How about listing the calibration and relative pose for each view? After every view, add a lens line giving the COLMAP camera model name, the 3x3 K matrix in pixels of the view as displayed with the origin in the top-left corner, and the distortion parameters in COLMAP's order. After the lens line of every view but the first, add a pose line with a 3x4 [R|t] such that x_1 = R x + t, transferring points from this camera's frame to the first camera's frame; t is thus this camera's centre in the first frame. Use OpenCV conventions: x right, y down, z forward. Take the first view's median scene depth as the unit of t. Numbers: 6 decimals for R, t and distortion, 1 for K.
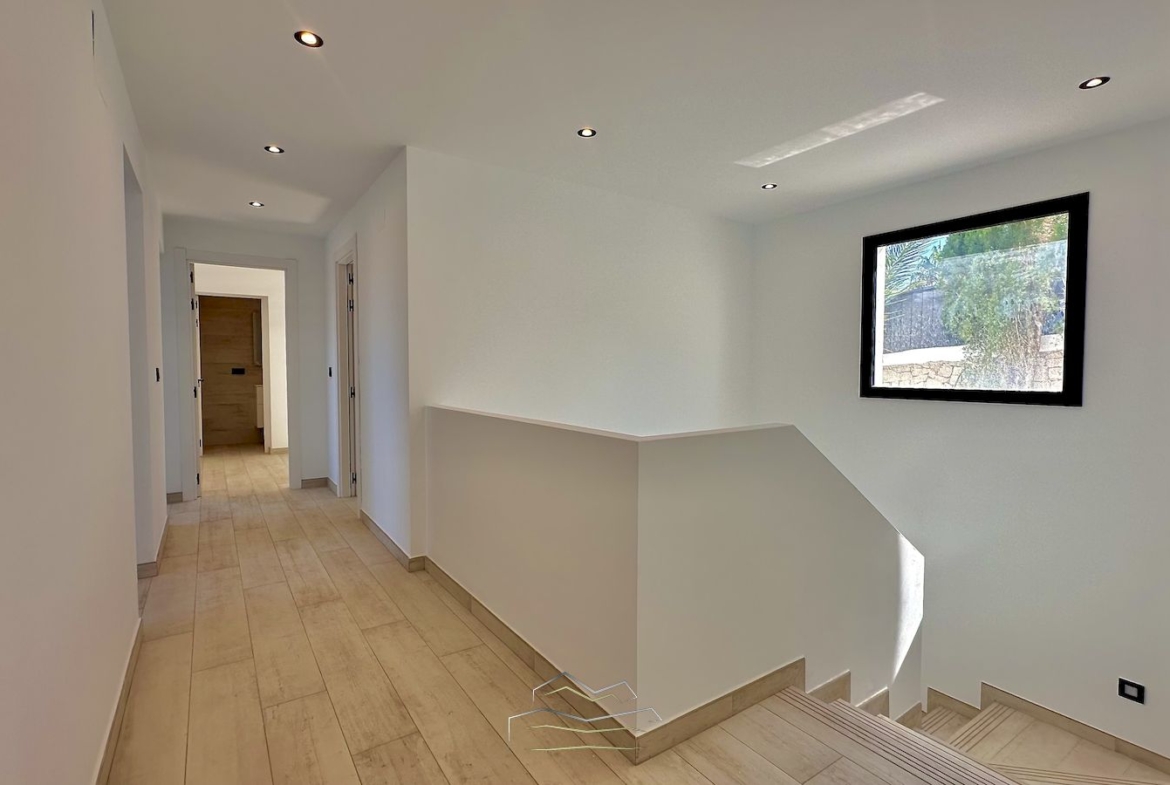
lens RADIAL K [[553.8, 0, 582.7], [0, 553.8, 392.4], [0, 0, 1]] dist [-0.001373, 0.001105]
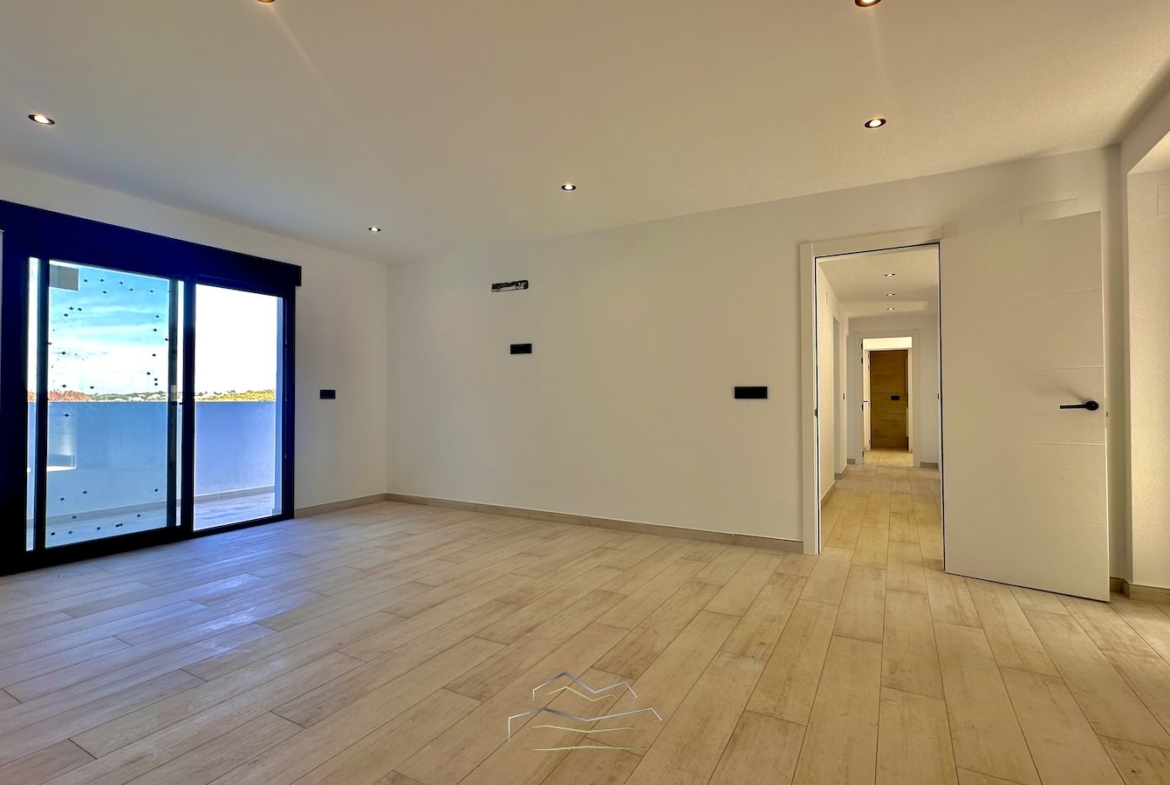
lens RADIAL K [[553.8, 0, 577.7], [0, 553.8, 391.8], [0, 0, 1]] dist [-0.001373, 0.001105]
pose [[0.440857, -0.017011, -0.897416, 0.401962], [-0.035433, 0.998711, -0.036337, 0.035415], [0.896878, 0.047817, 0.439686, -0.497449]]
